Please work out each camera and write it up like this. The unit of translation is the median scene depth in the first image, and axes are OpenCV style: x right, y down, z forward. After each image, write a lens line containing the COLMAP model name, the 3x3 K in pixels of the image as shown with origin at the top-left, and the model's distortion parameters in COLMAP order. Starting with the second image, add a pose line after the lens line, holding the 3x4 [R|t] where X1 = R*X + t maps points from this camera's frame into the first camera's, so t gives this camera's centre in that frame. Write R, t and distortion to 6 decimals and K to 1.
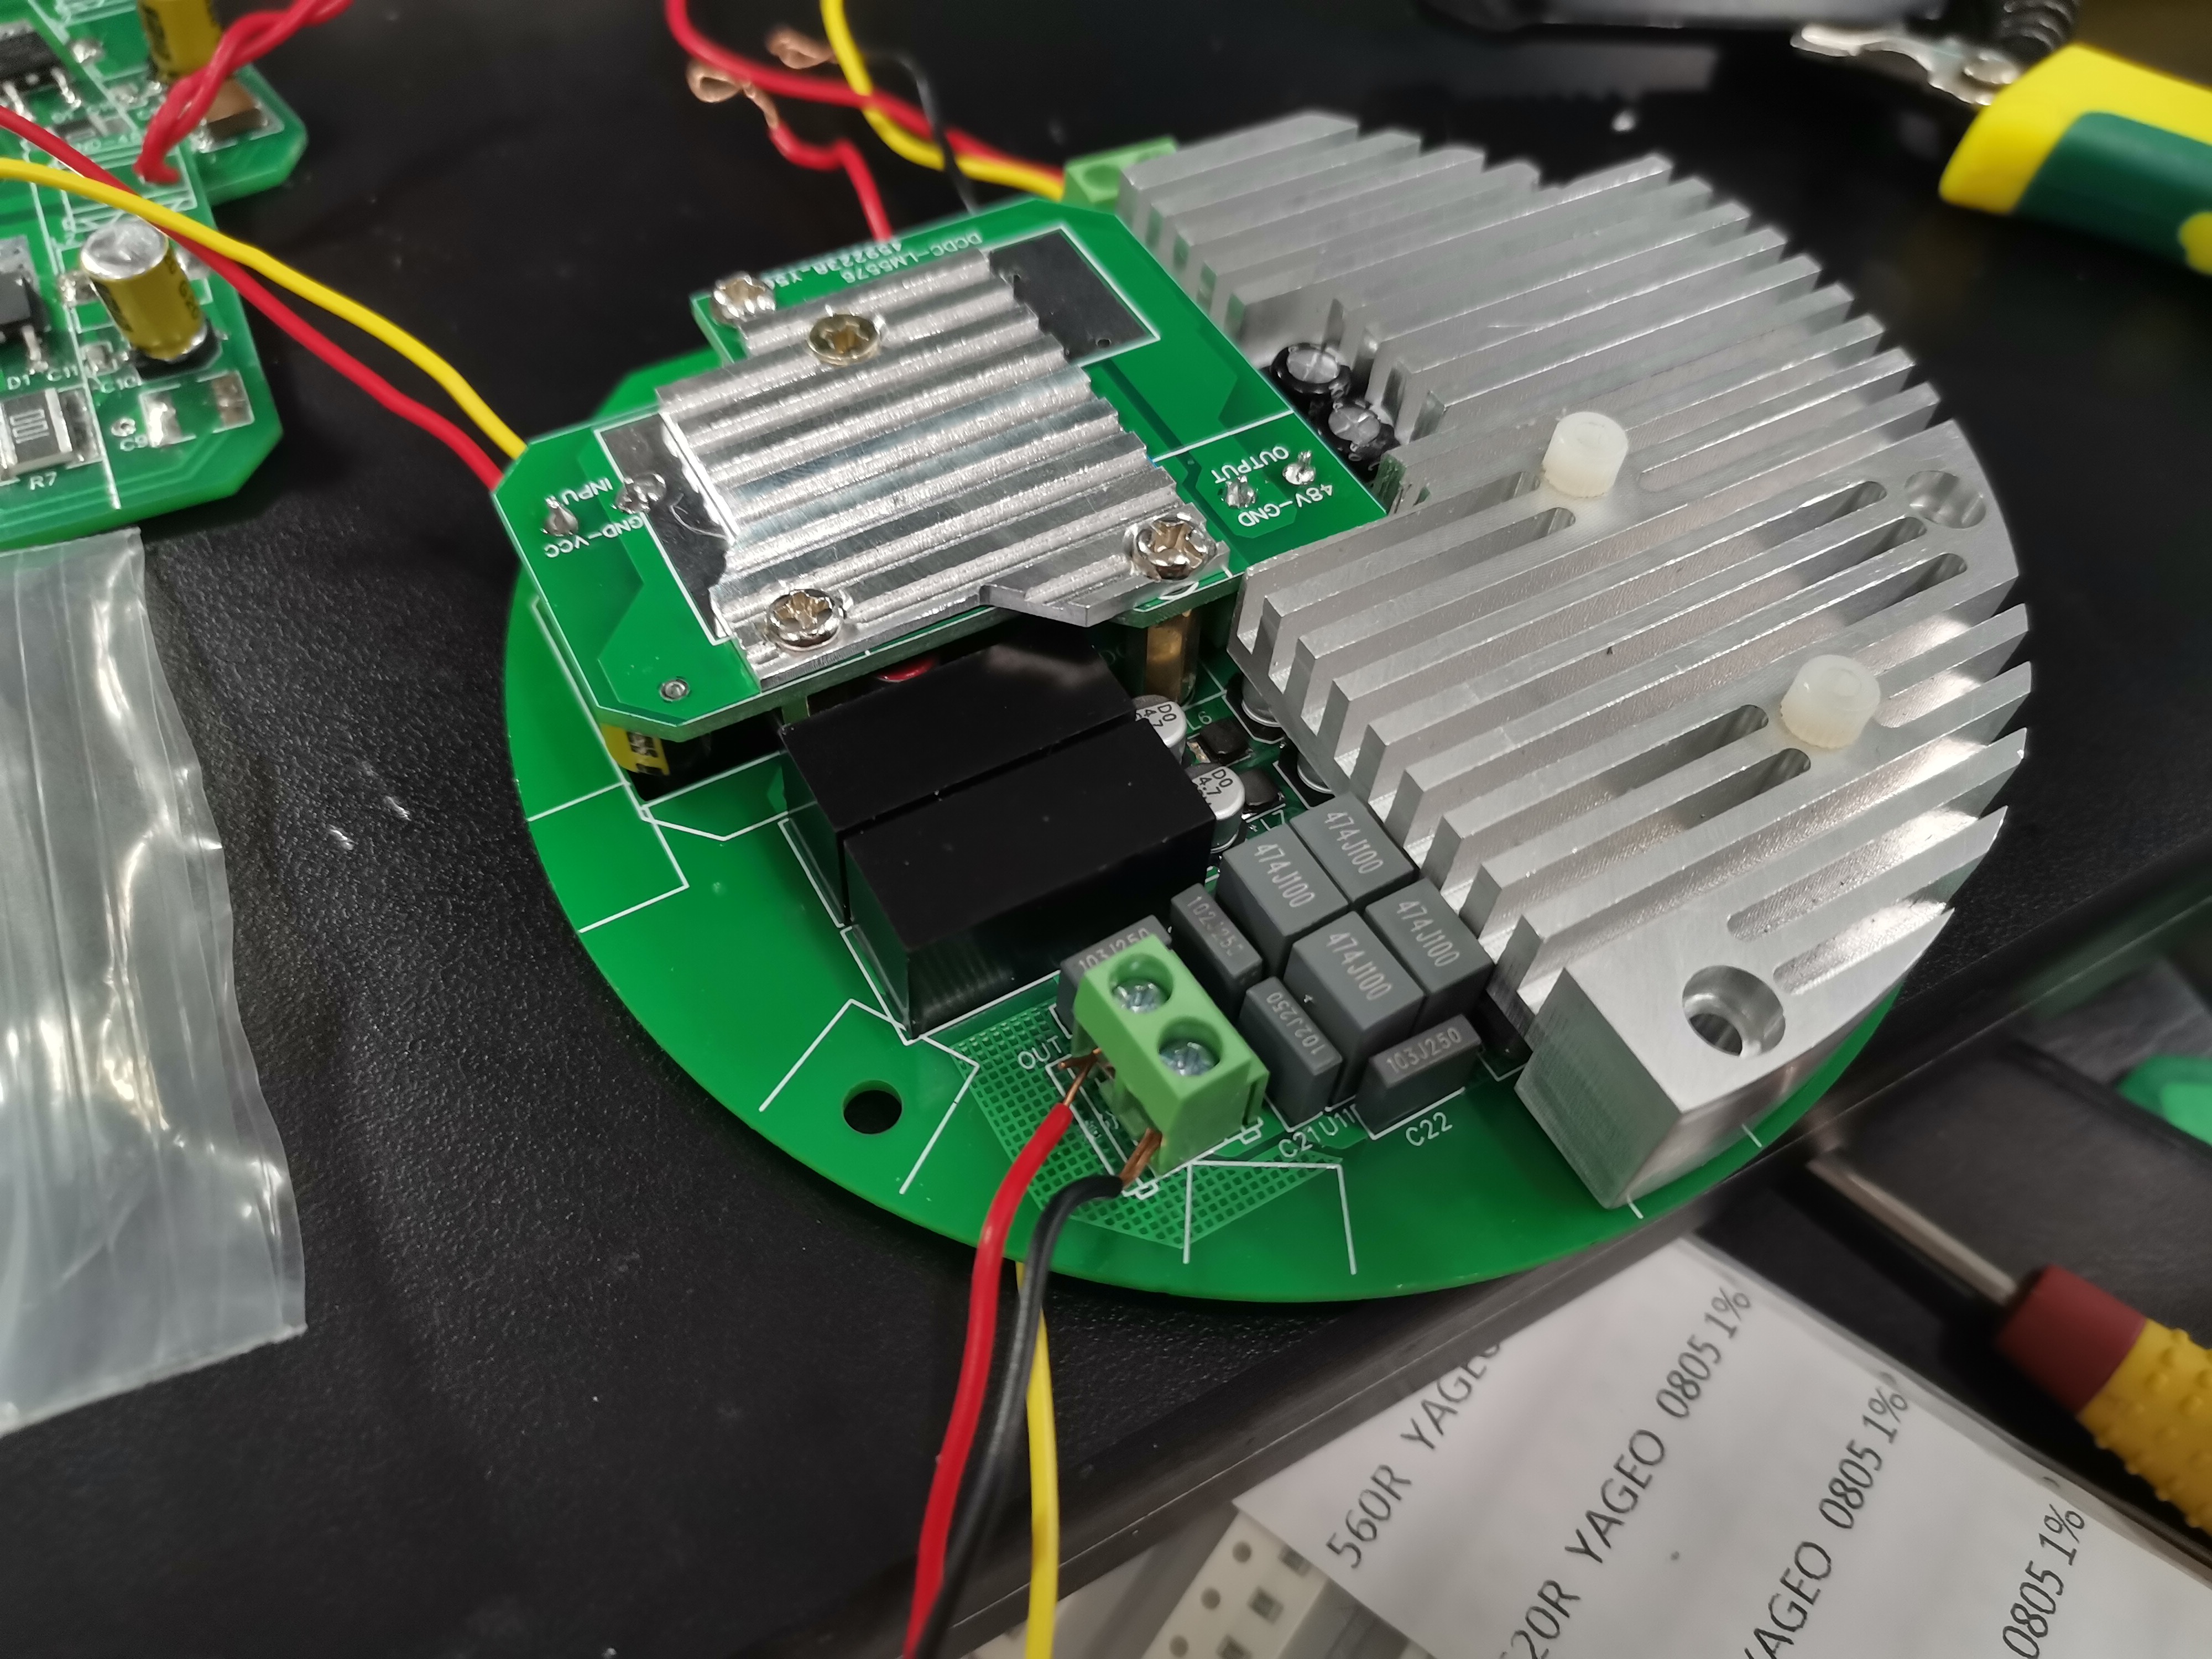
lens RADIAL K [[1731.1, 0, 1106.0], [0, 1731.1, 829.5], [0, 0, 1]] dist [0.008753, 0.002786]
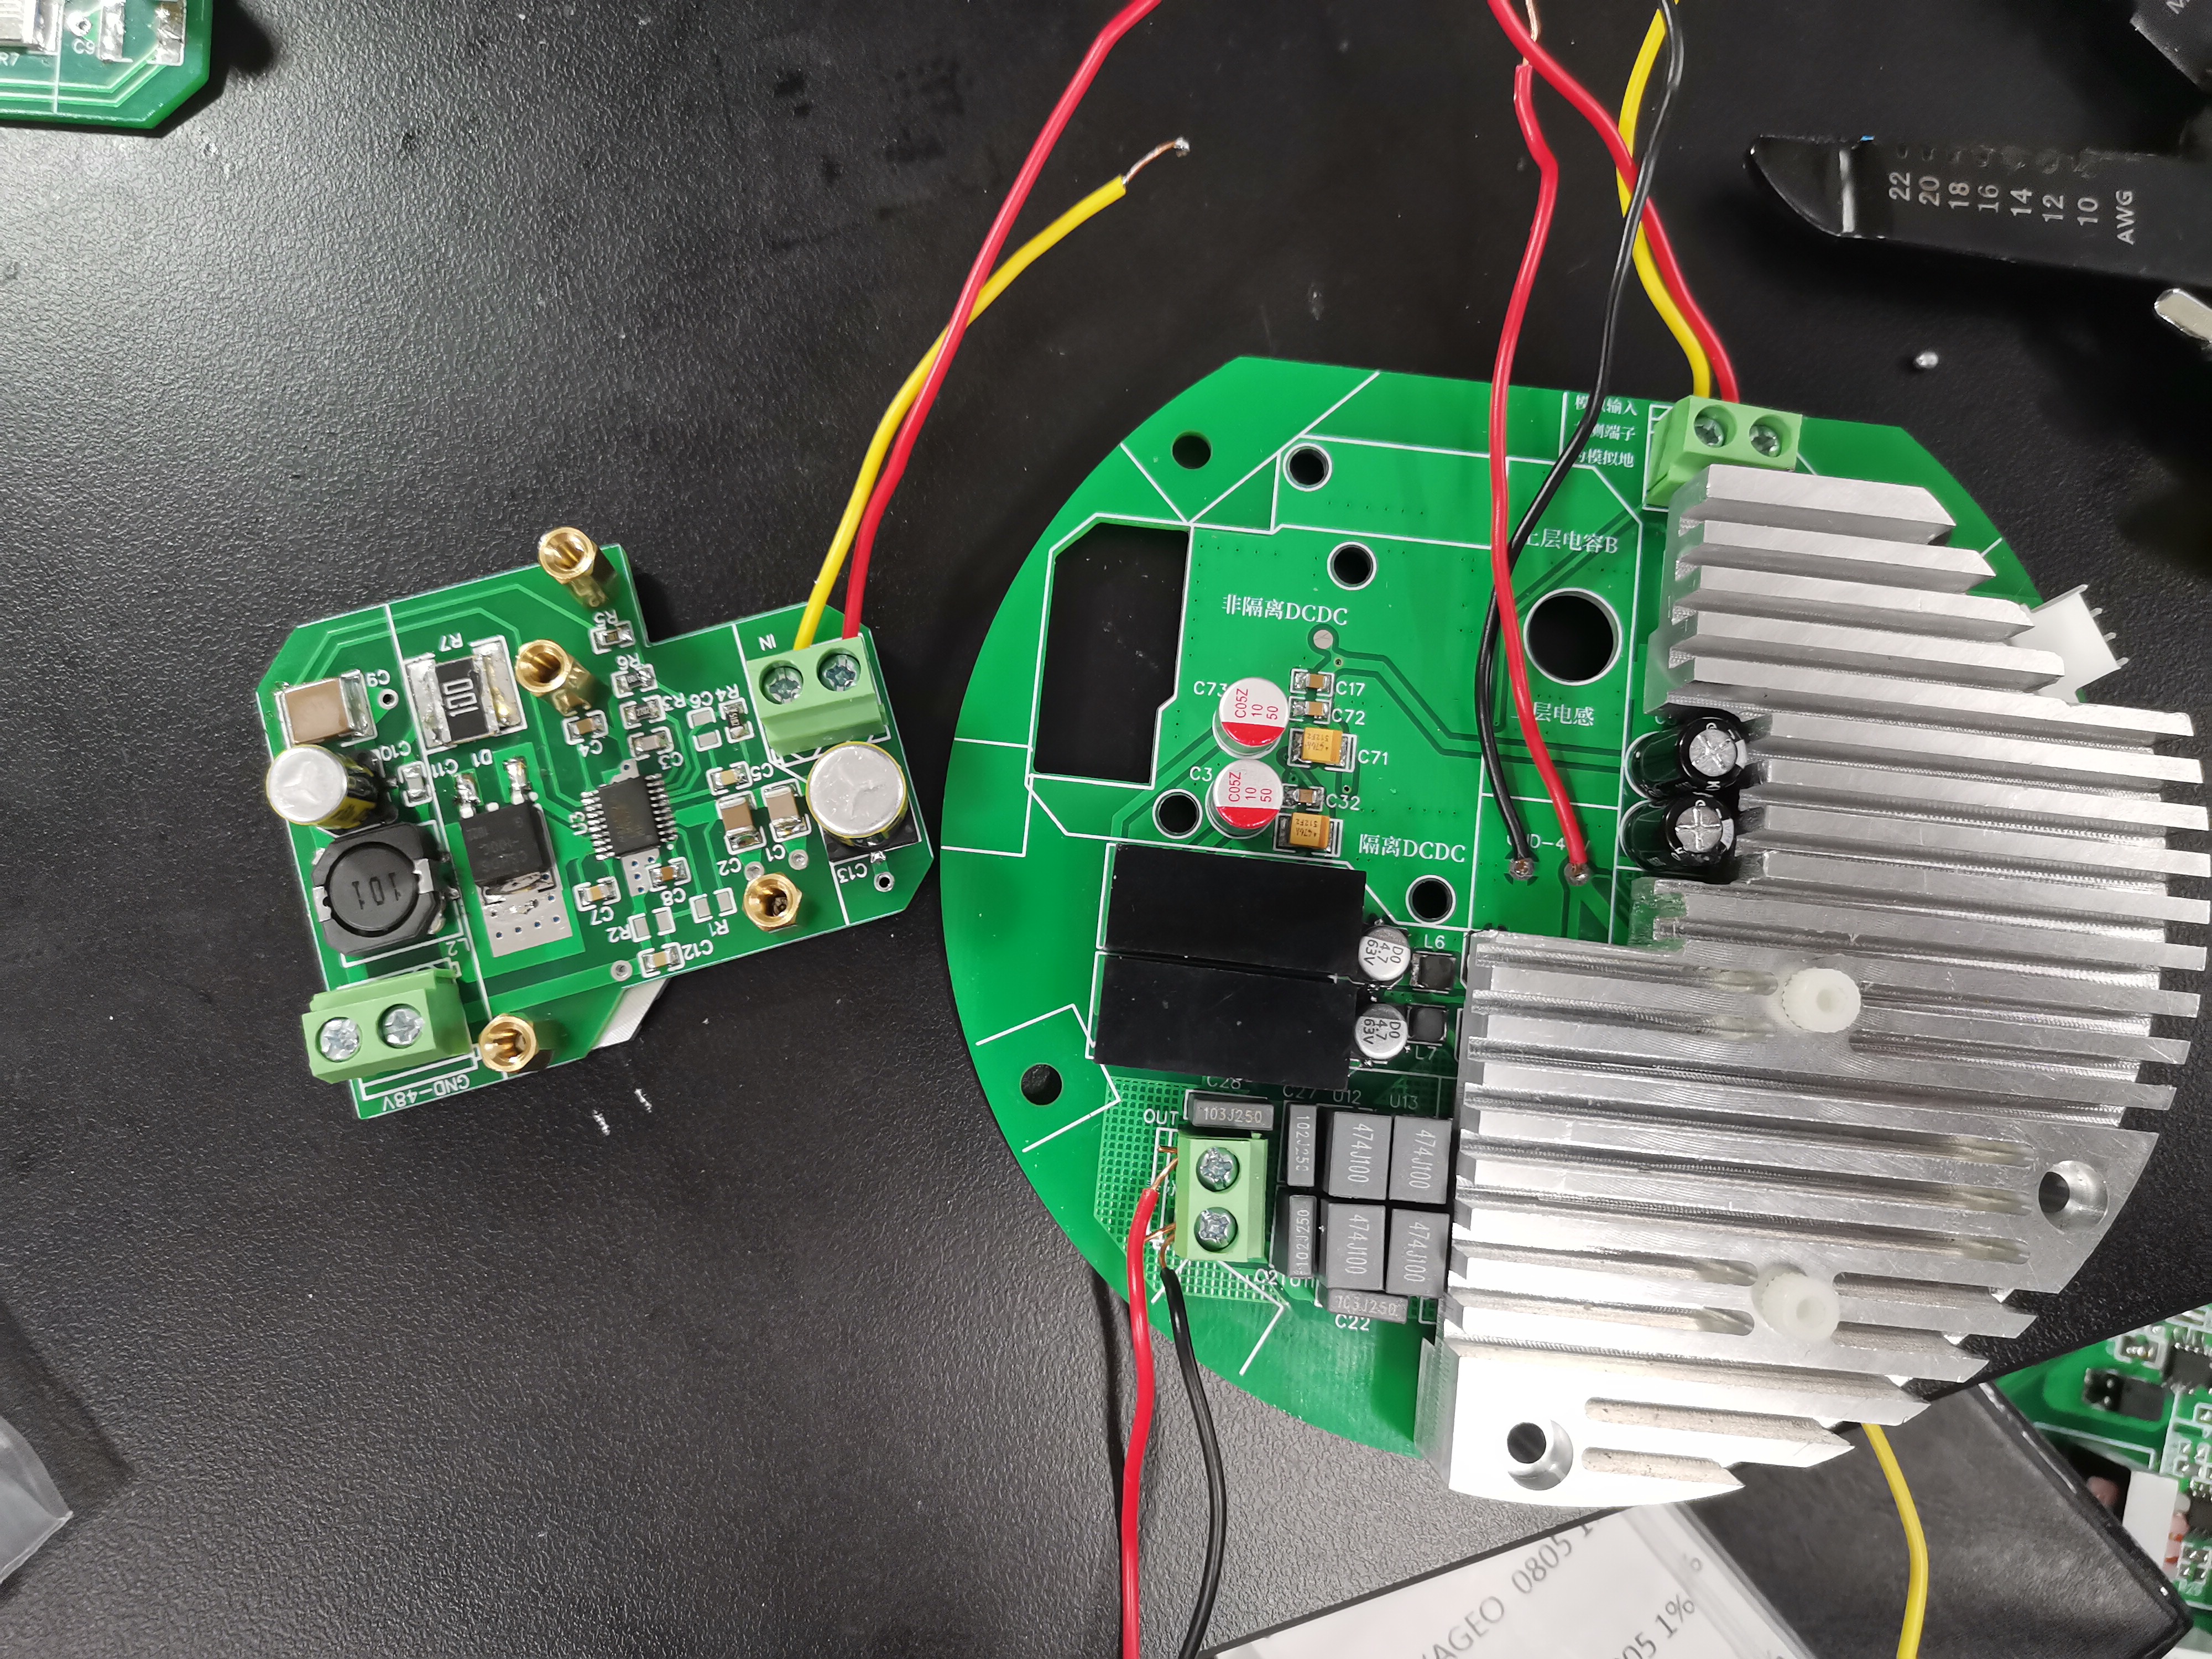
lens RADIAL K [[1731.1, 0, 1106.0], [0, 1731.1, 829.5], [0, 0, 1]] dist [0.008753, 0.002786]
pose [[0.809030, 0.580361, -0.093014, -0.079466], [-0.469410, 0.733214, 0.491988, -0.722882], [0.353730, -0.354371, 0.865619, -0.157249]]
